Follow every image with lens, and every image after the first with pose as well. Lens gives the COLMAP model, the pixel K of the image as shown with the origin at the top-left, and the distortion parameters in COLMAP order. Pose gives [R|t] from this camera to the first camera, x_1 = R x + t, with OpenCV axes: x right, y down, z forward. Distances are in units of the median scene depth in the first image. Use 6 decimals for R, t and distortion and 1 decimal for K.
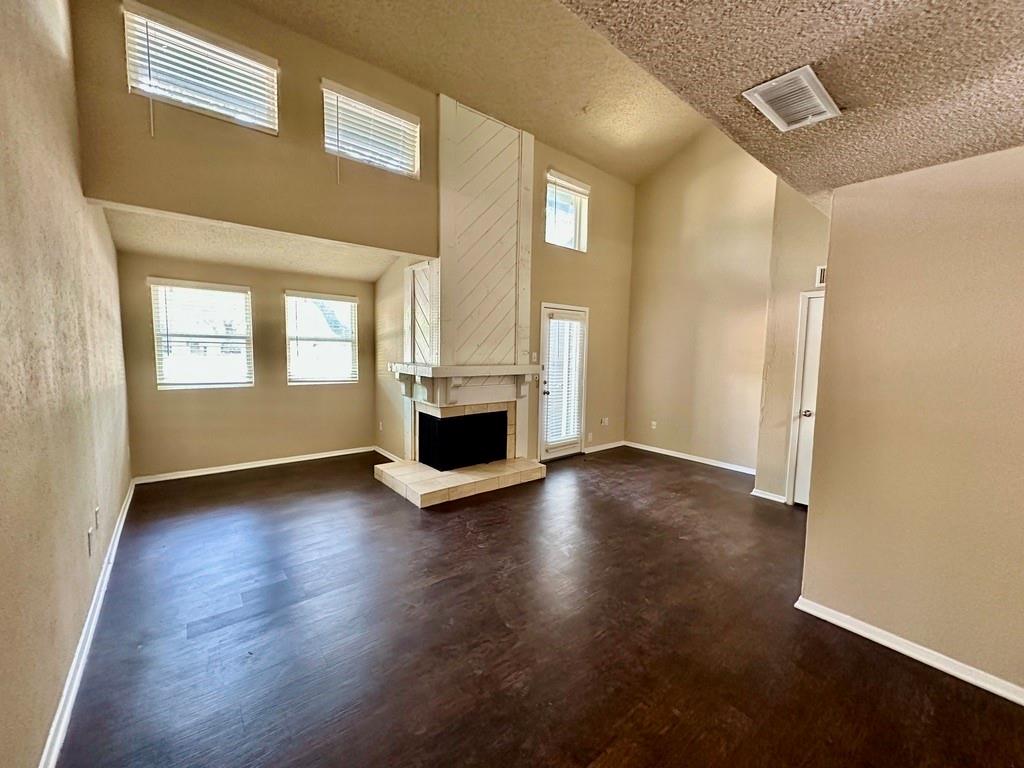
lens RADIAL K [[408.0, 0, 512.0], [0, 408.0, 384.0], [0, 0, 1]] dist [-0.001121, 0.000767]
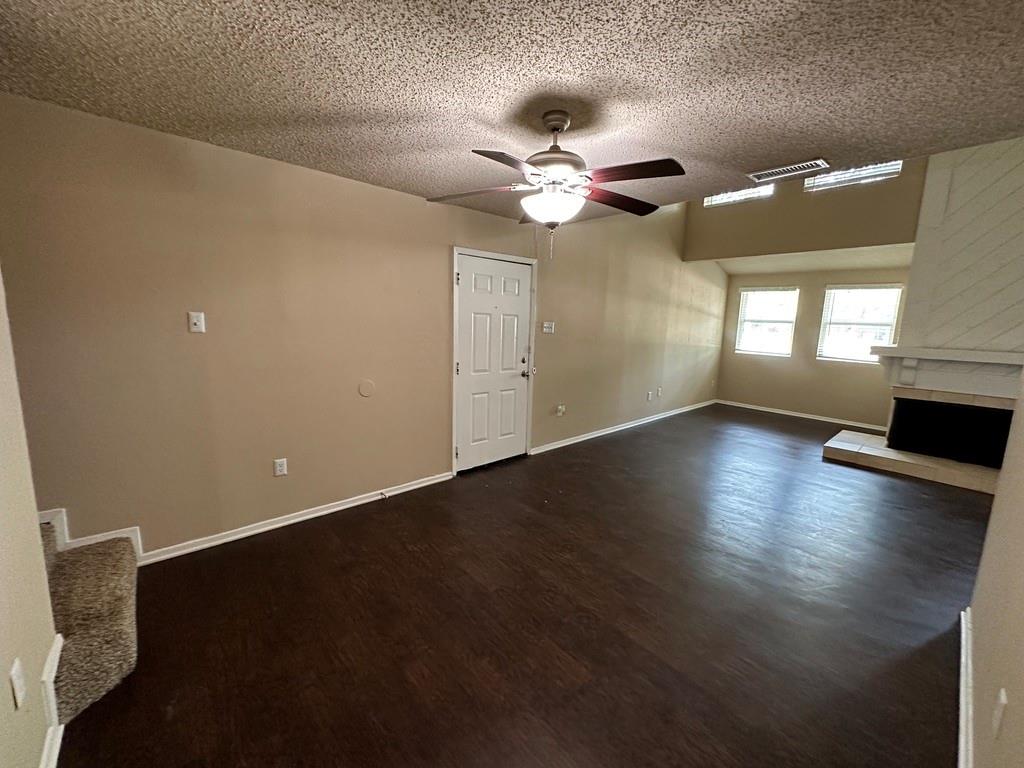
lens RADIAL K [[408.0, 0, 512.0], [0, 408.0, 384.0], [0, 0, 1]] dist [-0.001121, 0.000767]
pose [[0.046809, 0.139217, -0.989155, 0.735376], [-0.119003, 0.983965, 0.132856, 0.026121], [0.991790, 0.111493, 0.062625, -0.040179]]
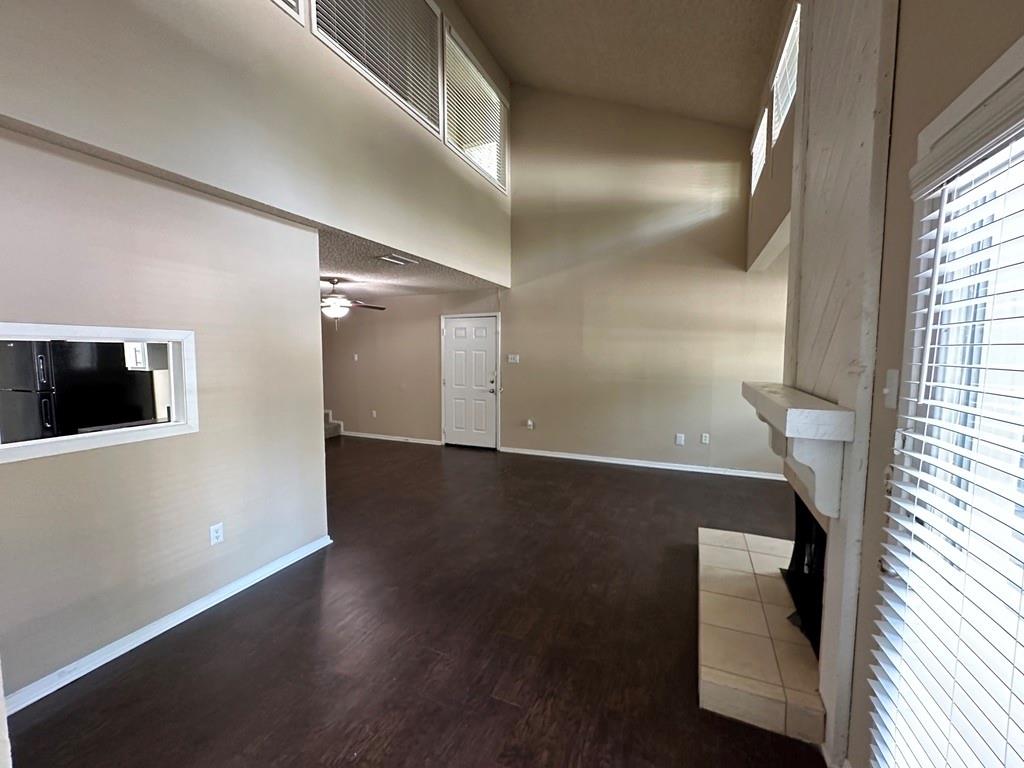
lens RADIAL K [[408.0, 0, 512.0], [0, 408.0, 384.0], [0, 0, 1]] dist [-0.001121, 0.000767]
pose [[-0.892935, 0.019847, -0.449749, 0.379496], [-0.055357, 0.986606, 0.153443, -0.099402], [0.446770, 0.161912, -0.879876, 1.167154]]
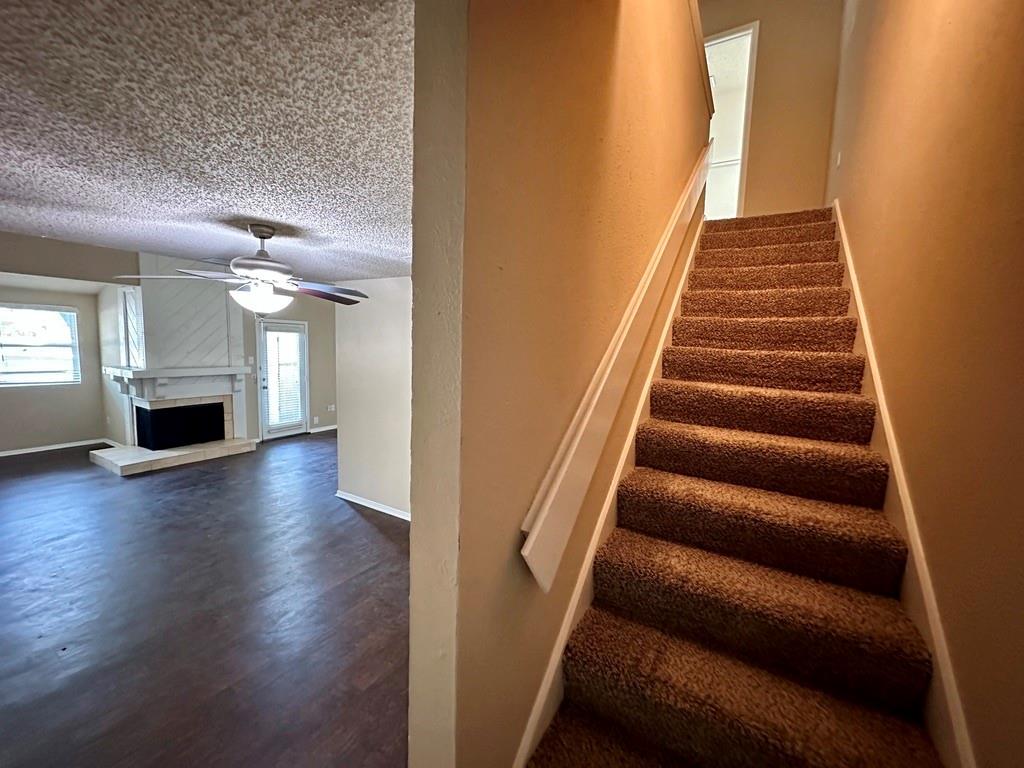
lens RADIAL K [[408.0, 0, 512.0], [0, 408.0, 384.0], [0, 0, 1]] dist [-0.001121, 0.000767]
pose [[0.940553, -0.024969, 0.338728, 0.422171], [0.018571, 0.999583, 0.022117, -0.004079], [-0.339139, -0.014511, 0.940624, -0.544640]]
